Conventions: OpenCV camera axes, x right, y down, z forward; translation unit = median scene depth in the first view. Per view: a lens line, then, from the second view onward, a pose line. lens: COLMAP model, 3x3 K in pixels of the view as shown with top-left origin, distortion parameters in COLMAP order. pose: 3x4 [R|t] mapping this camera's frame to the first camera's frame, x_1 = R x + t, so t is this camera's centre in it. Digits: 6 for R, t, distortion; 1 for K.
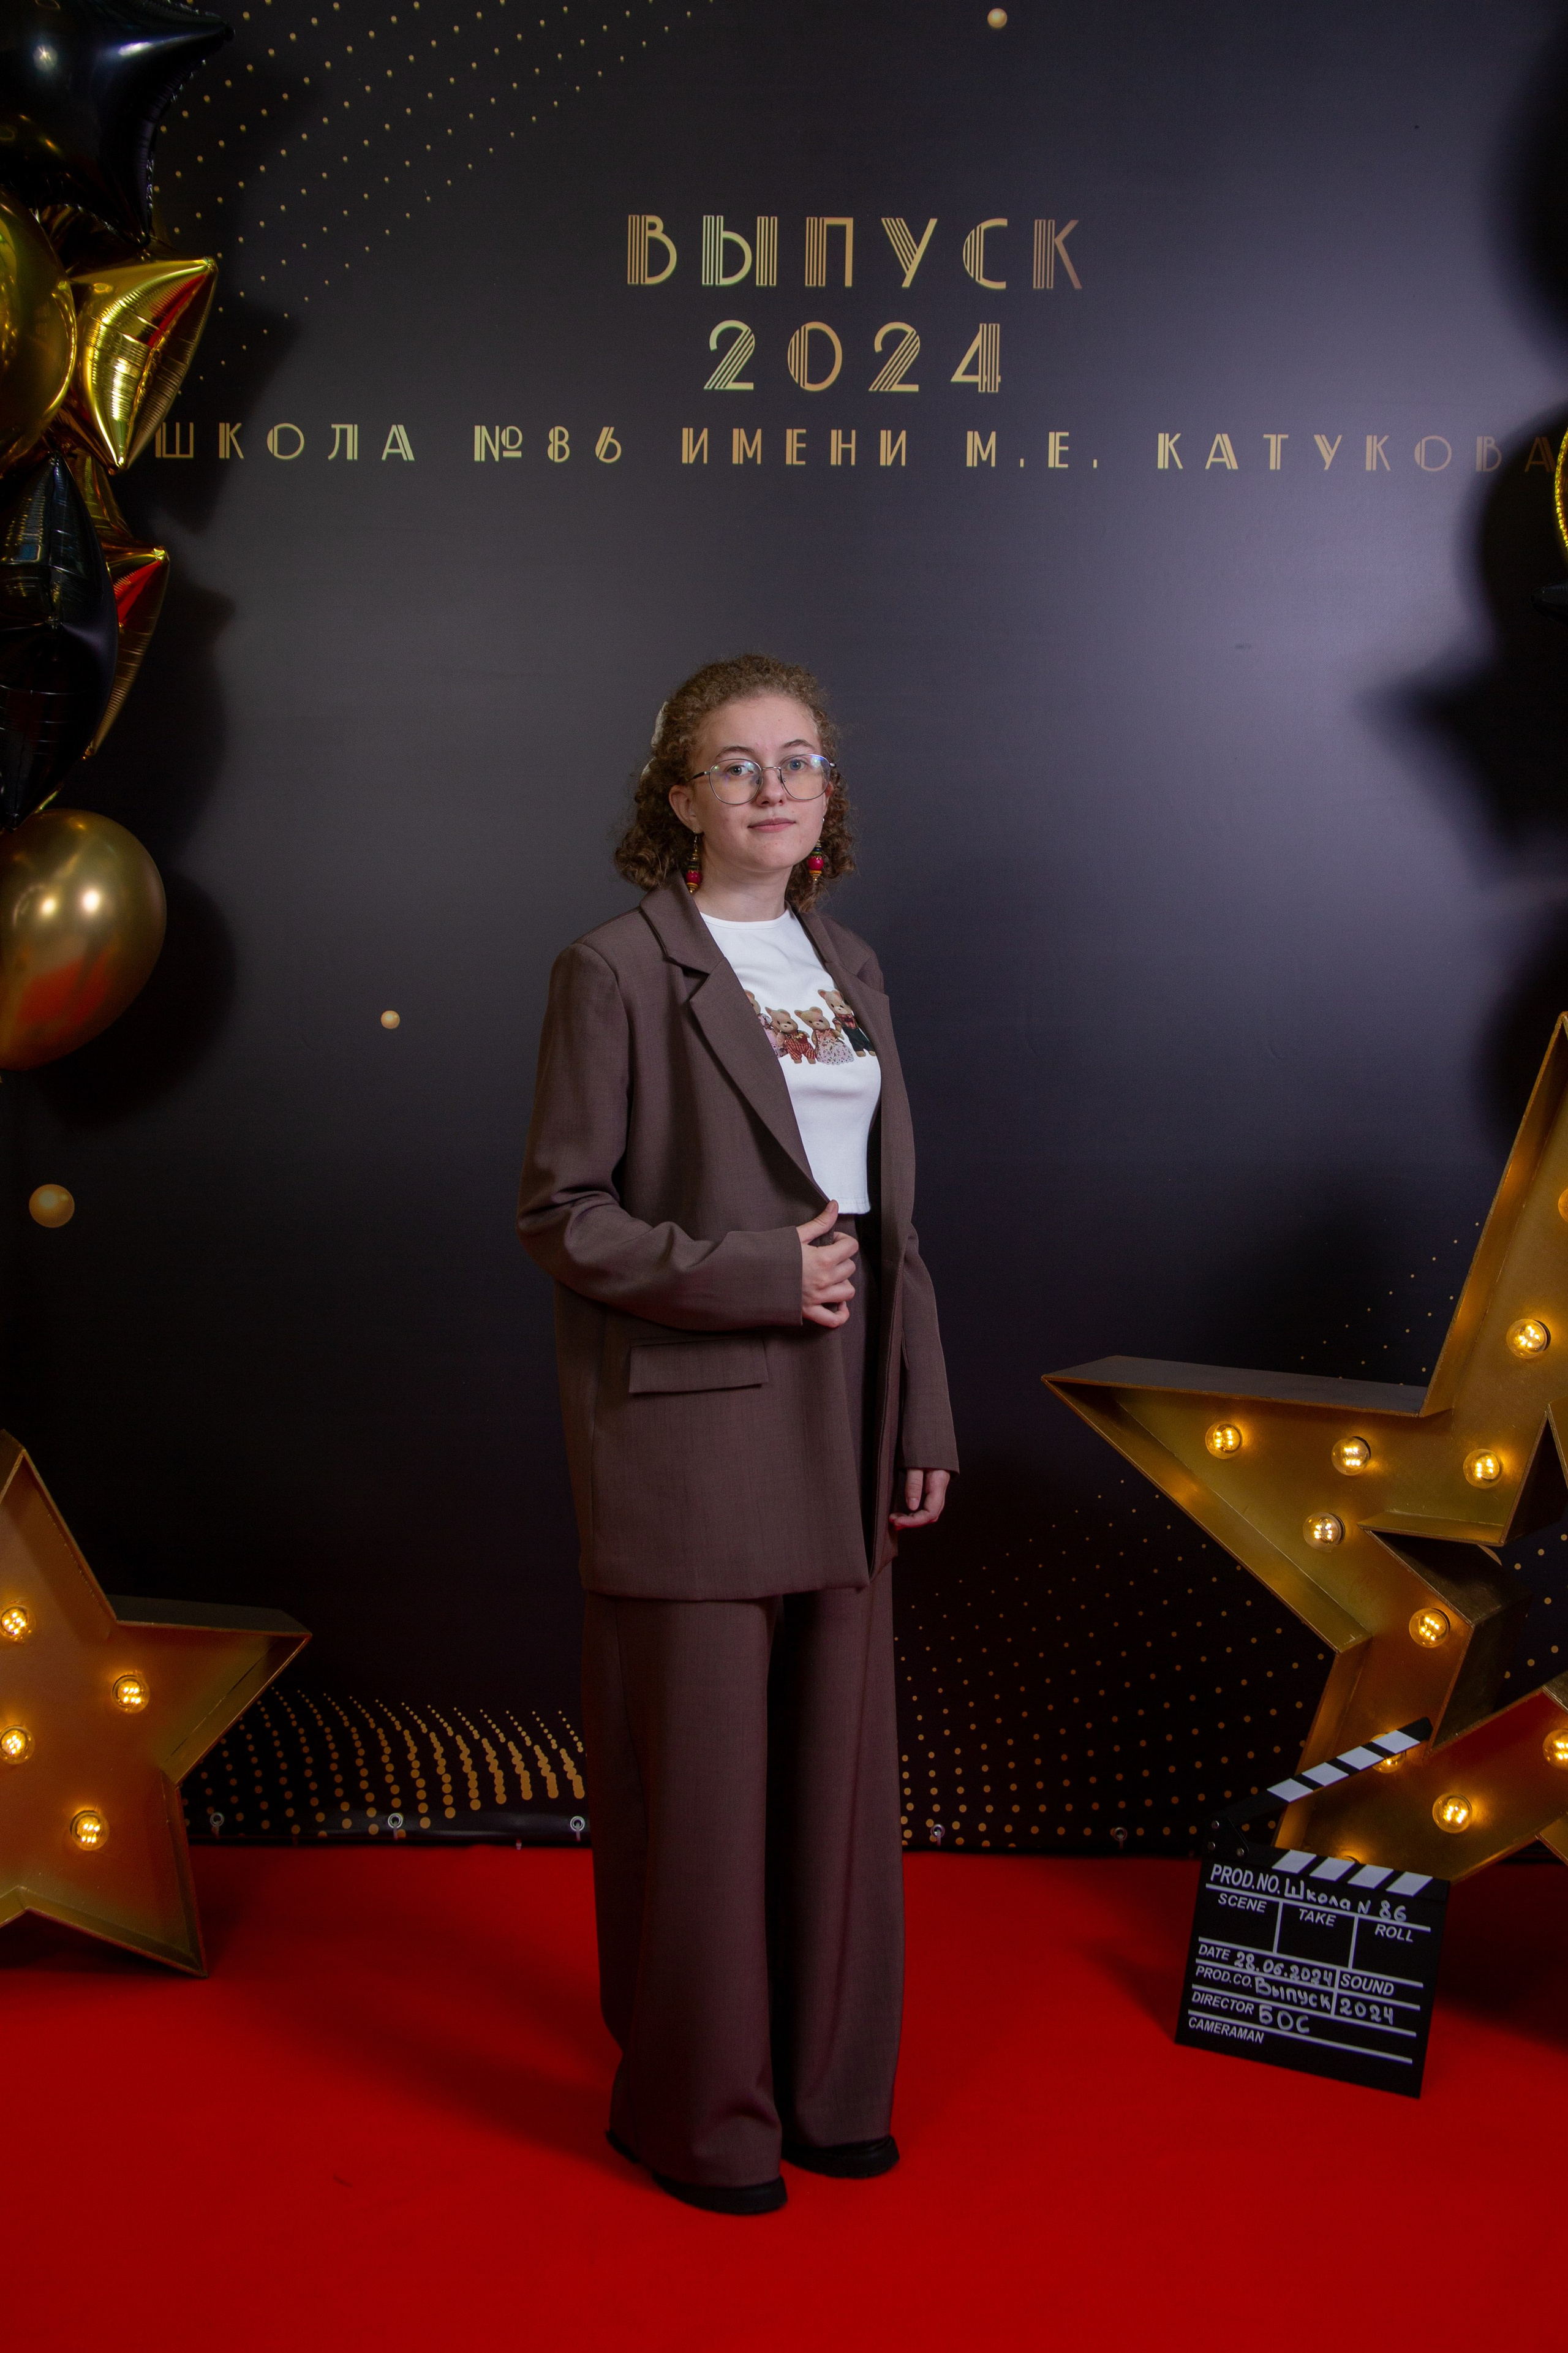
lens RADIAL K [[3706.3, 0, 776.7], [0, 3706.3, 1162.1], [0, 0, 1]] dist [0.141610, 0.177046]
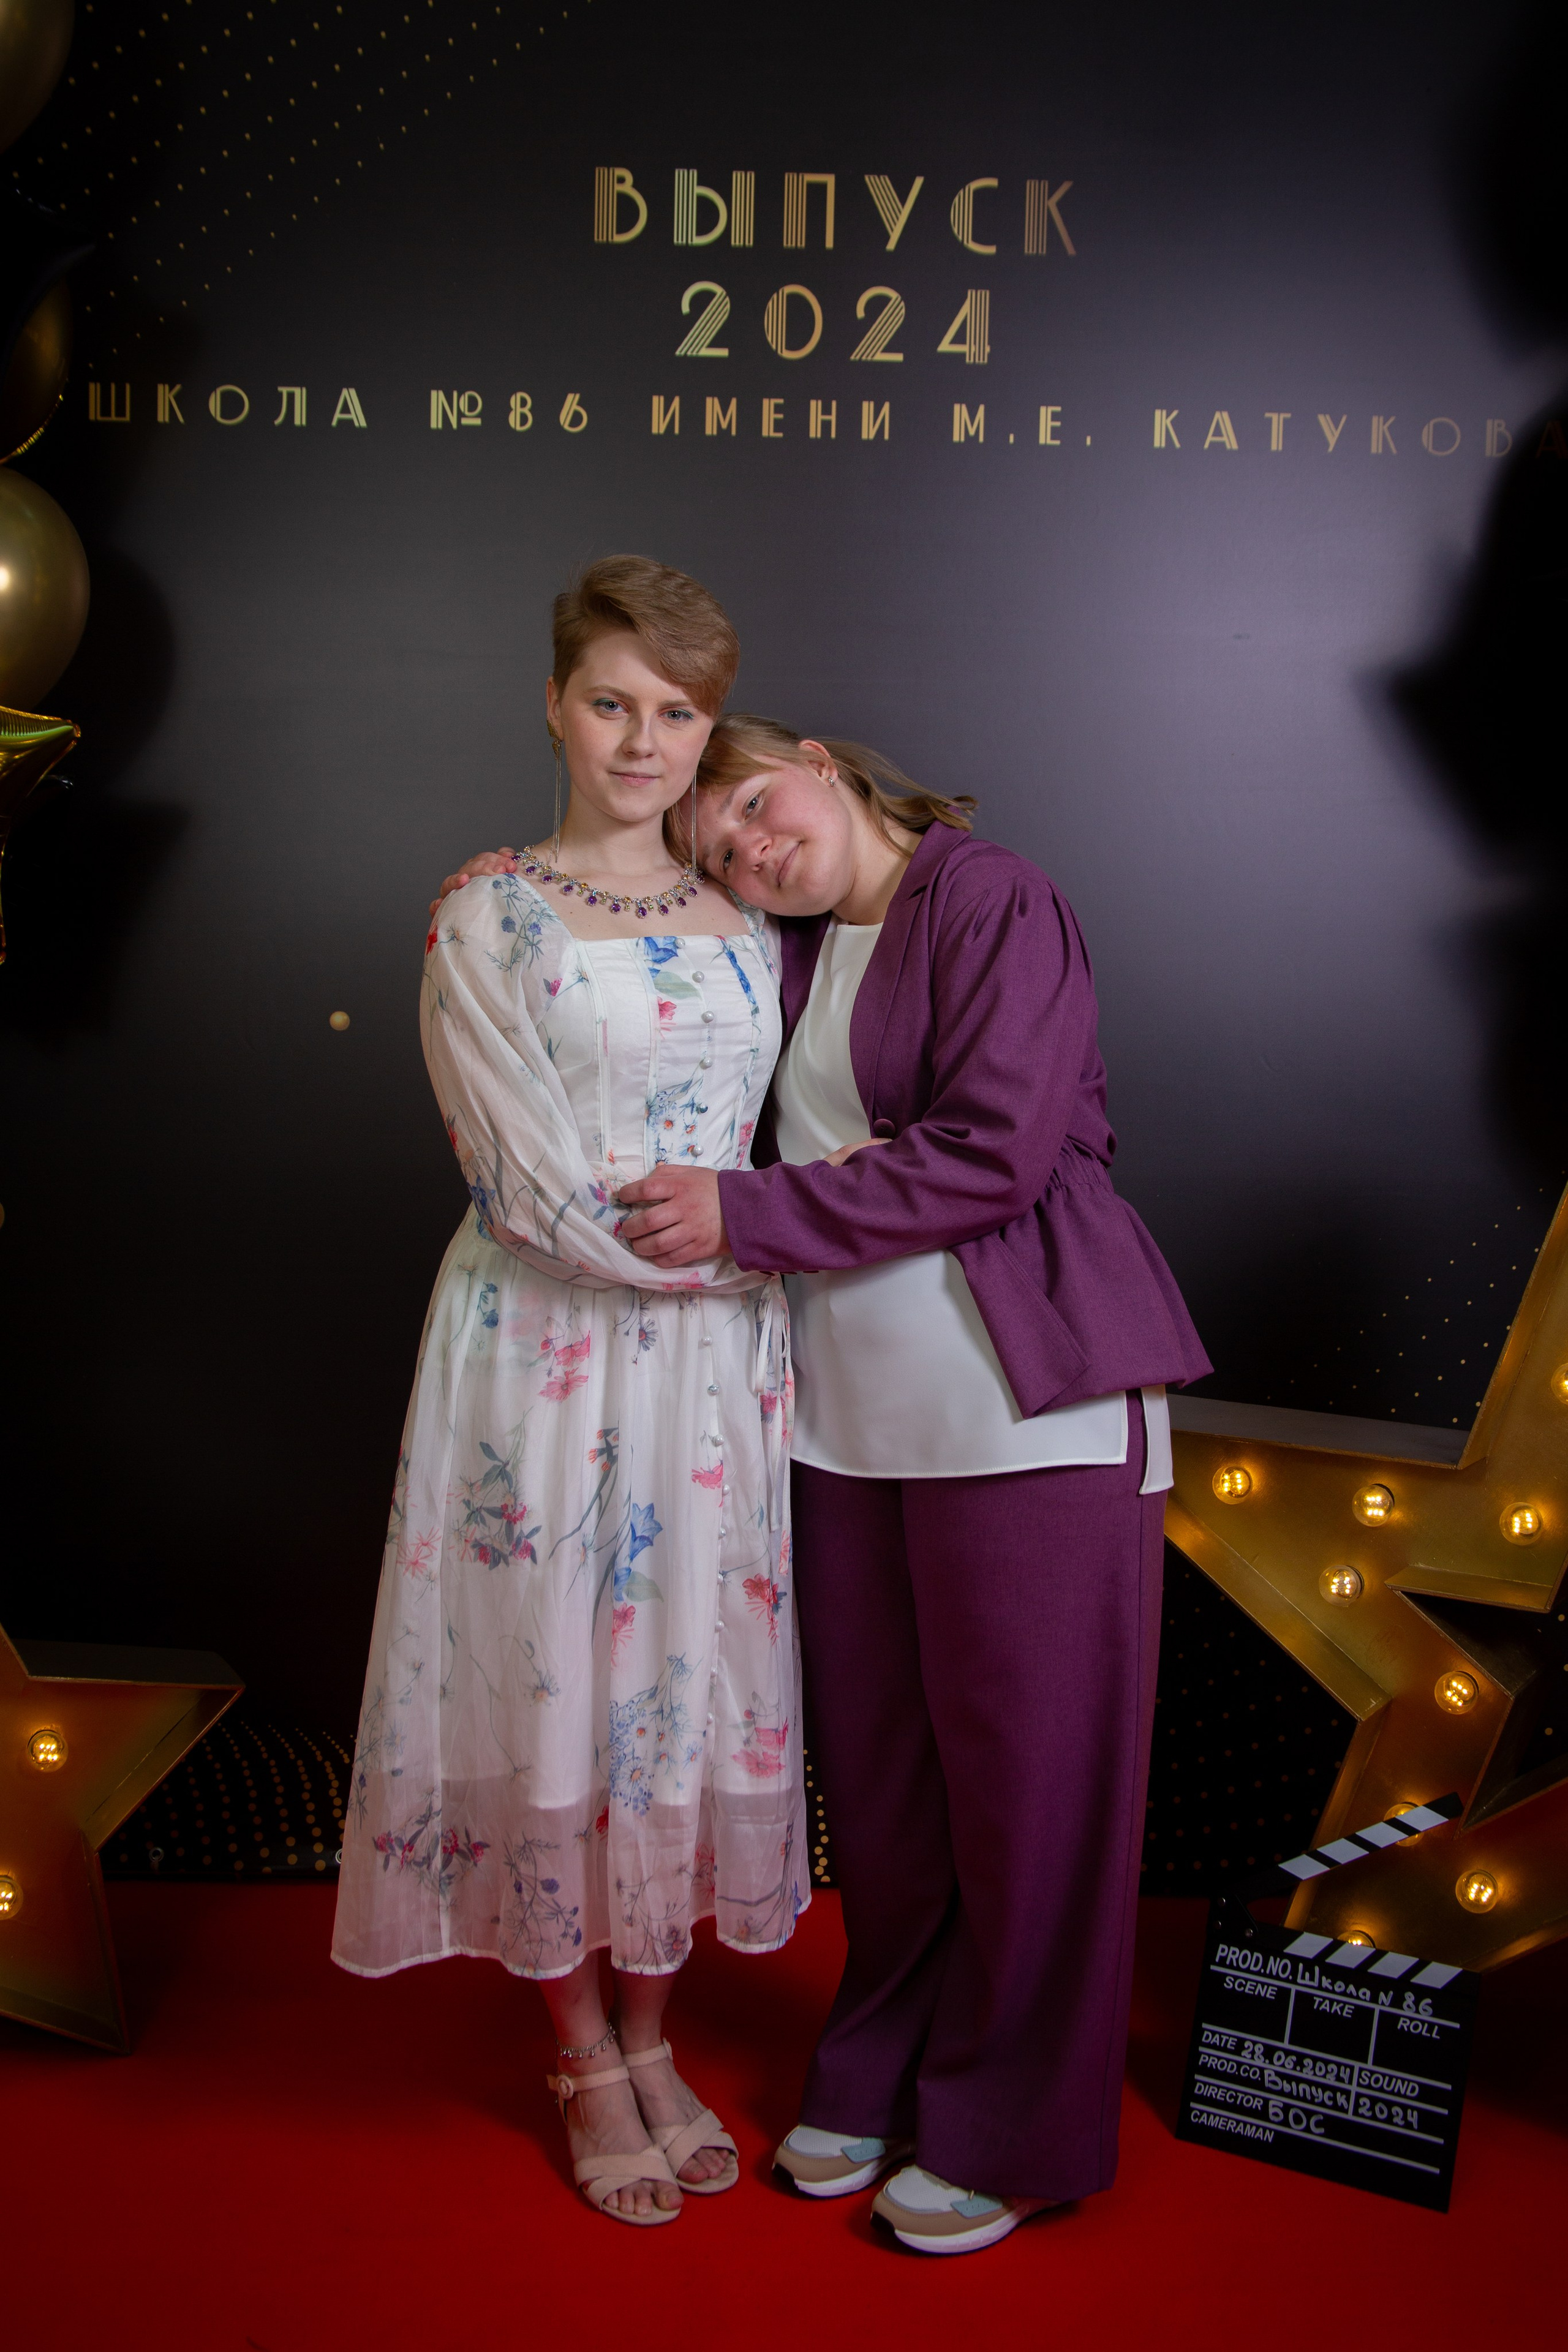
lens RADIAL K [[3179.8, 0, 846.9], [0, 3179.8, 1176.2], [0, 0, 1]] dist [0.005351, 0.617499]
pose [[0.999278, 0.006419, 0.037458, -0.005097], [-0.006851, 0.999911, 0.011434, -0.009299], [-0.037382, -0.011683, 0.999233, 0.191476]]
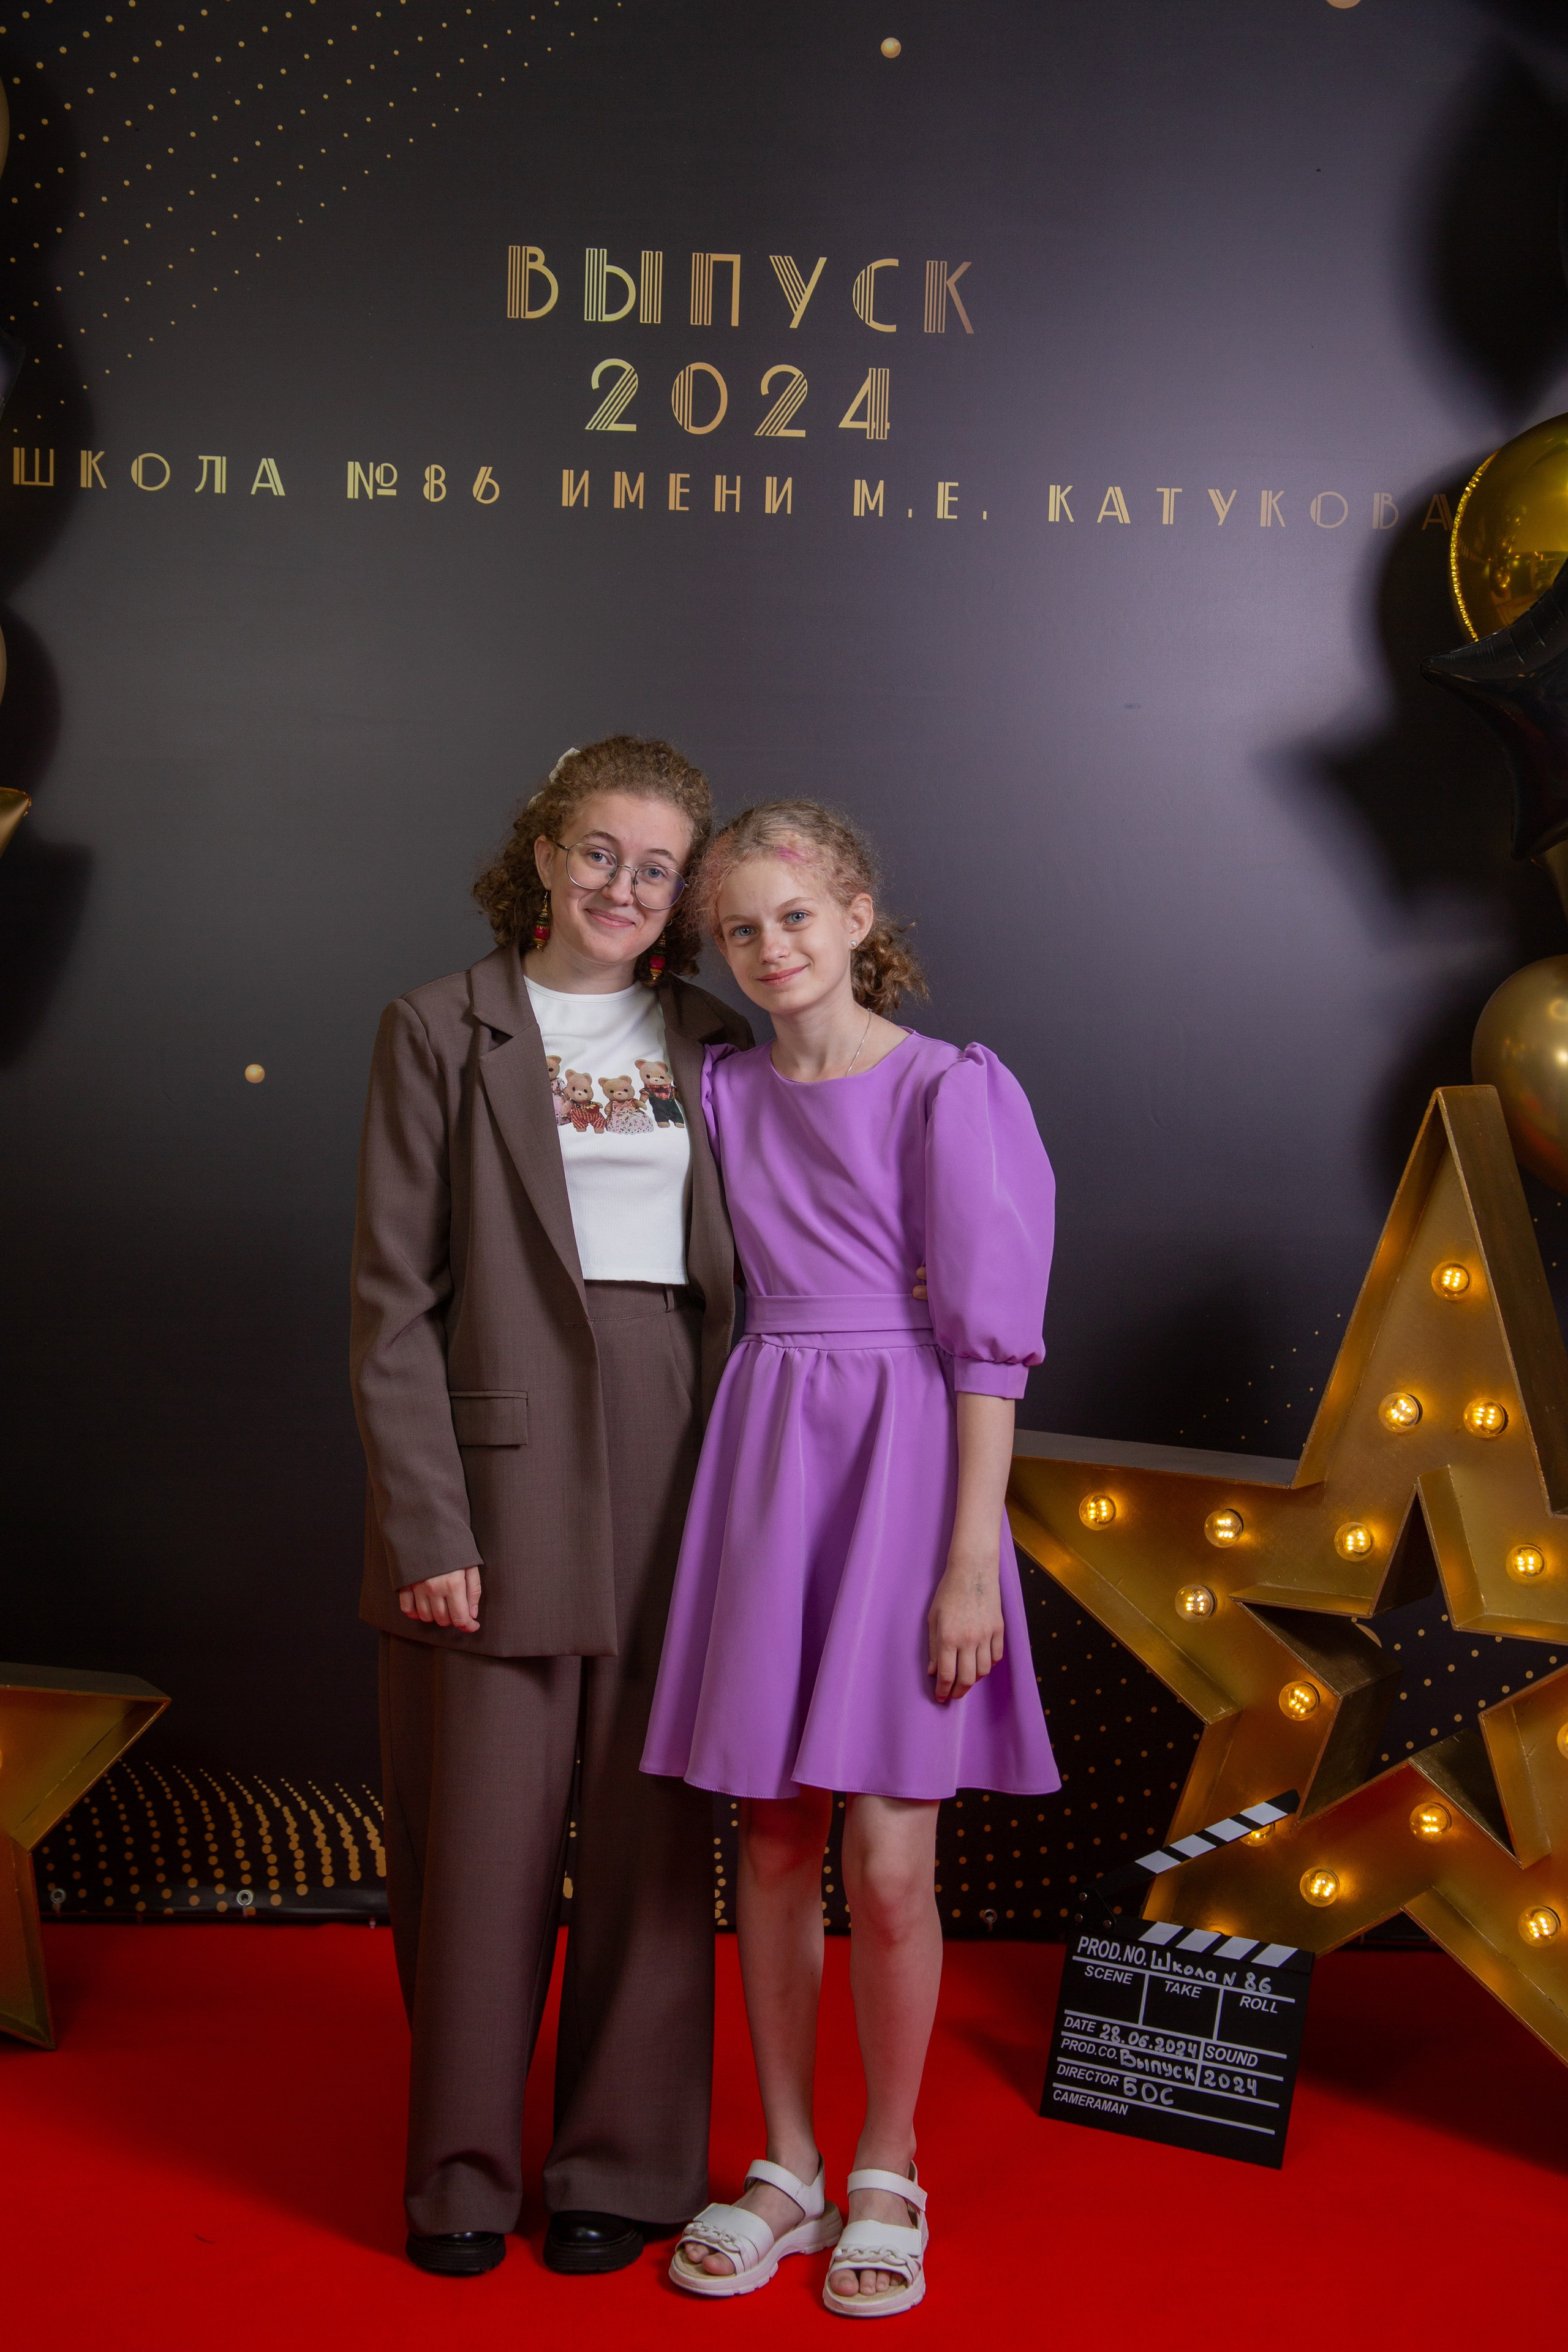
lens RADIAL K [[4138.4, 0, 744.5], [0, 4138.4, 1272.8], [0, 0, 1]] dist [0.309077, 0.045908]
pose [[0.999502, 0.013859, 0.028341, -0.005908], [-0.014203, 0.999828, 0.011964, -0.000895], [-0.028171, -0.012360, 0.999527, -0.097487]]
